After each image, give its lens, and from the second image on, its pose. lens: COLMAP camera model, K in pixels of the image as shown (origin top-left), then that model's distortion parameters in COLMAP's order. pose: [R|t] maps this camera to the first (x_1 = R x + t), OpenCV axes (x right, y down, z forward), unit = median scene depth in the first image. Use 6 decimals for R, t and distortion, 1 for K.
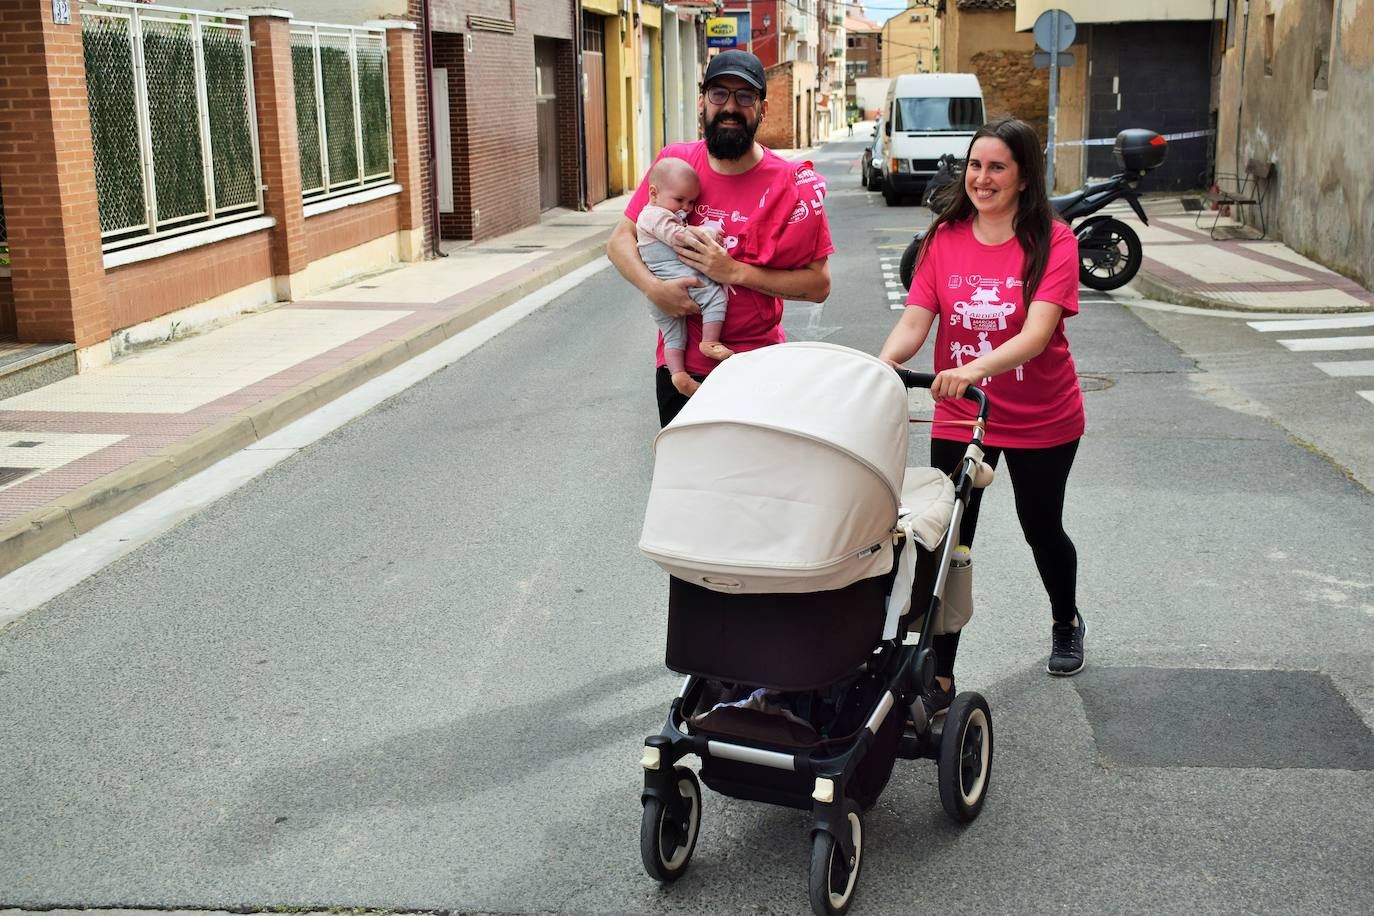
lens RADIAL K [[1614.4, 0, 688.6], [0, 1614.4, 459.4], [0, 0, 1]] dist [-0.028083, -0.010876]
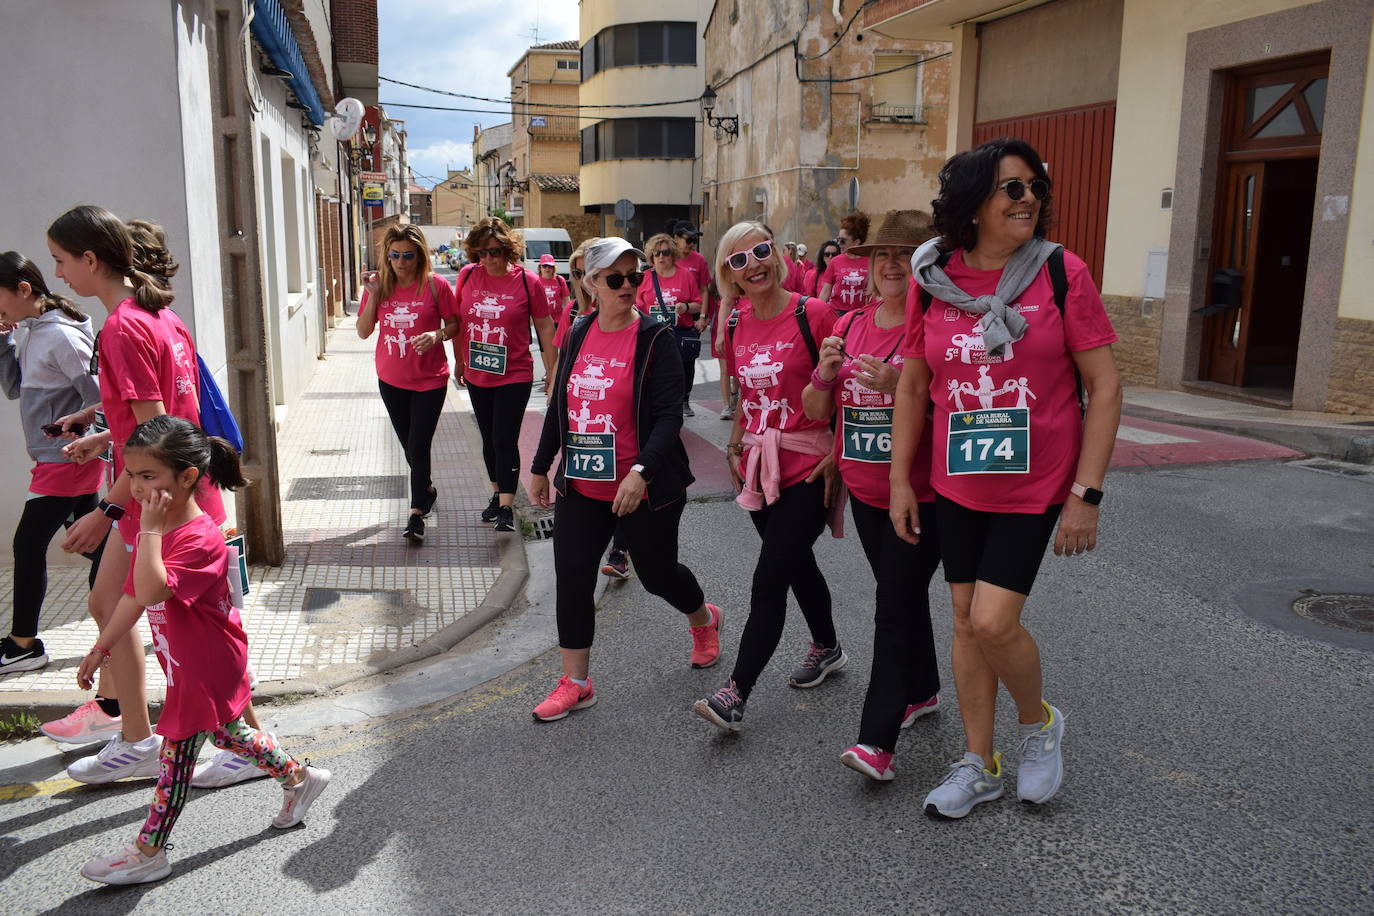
lens RADIAL K [[1156.5, 0, 690.1], [0, 1156.5, 455.9], [0, 0, 1]] dist [-0.022514, 0.008932]
pose [[0.938990, -0.040263, 0.341580, -0.121549], [0.052614, 0.998251, -0.026965, 0.051790], [-0.339897, 0.043291, 0.939466, -0.228379]]
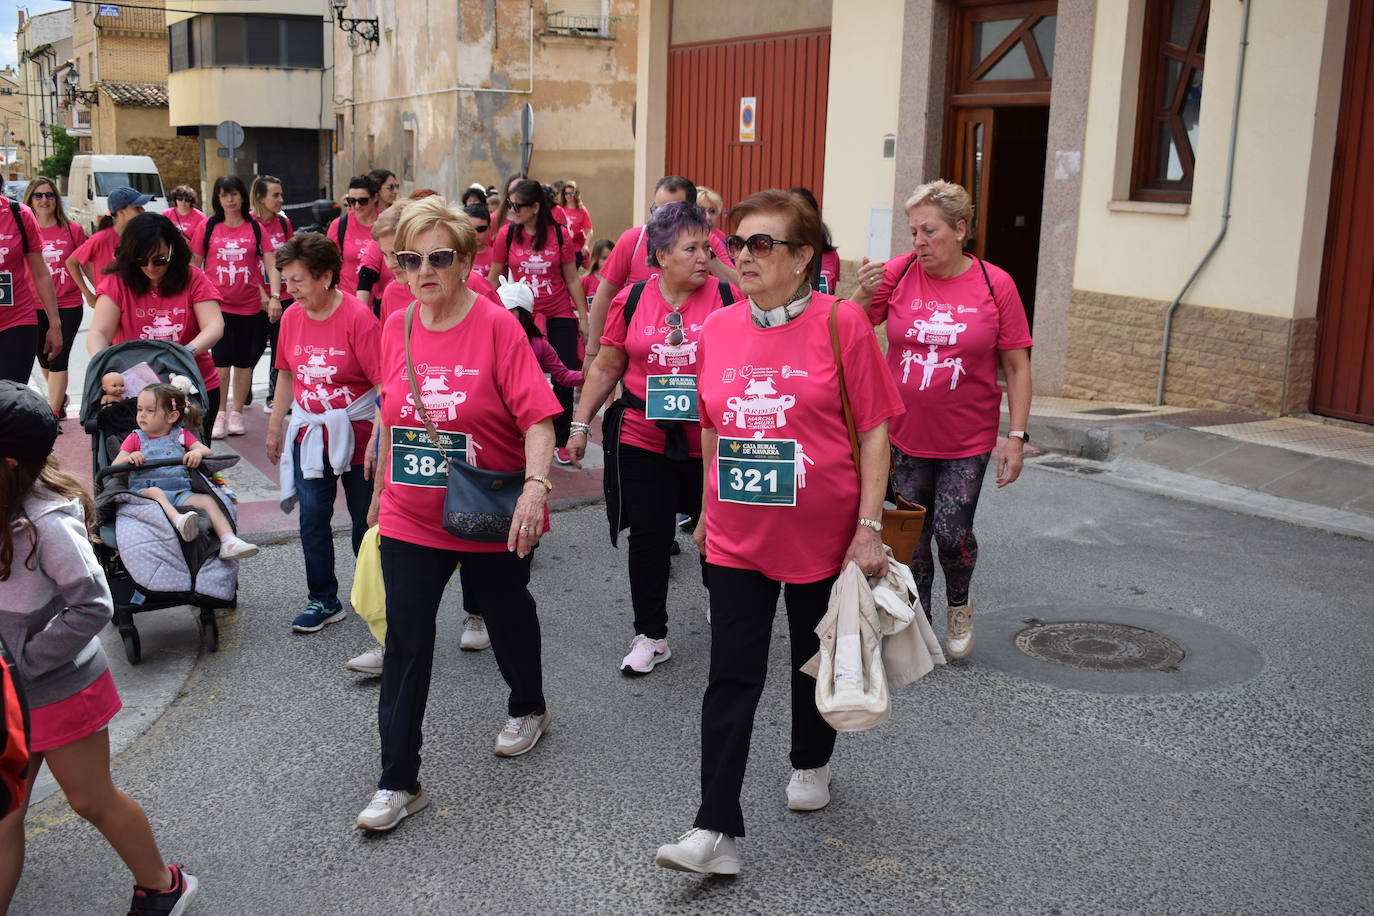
lens RADIAL K [[1454.2, 0, 694.1], [0, 1454.2, 456.0], [0, 0, 1]] dist [-0.025532, 0.008254]
pose [[0.827265, -0.069405, 0.557508, -0.119432], [0.084599, 0.996414, -0.001488, 0.048333], [-0.555405, 0.048396, 0.830170, -0.231339]]
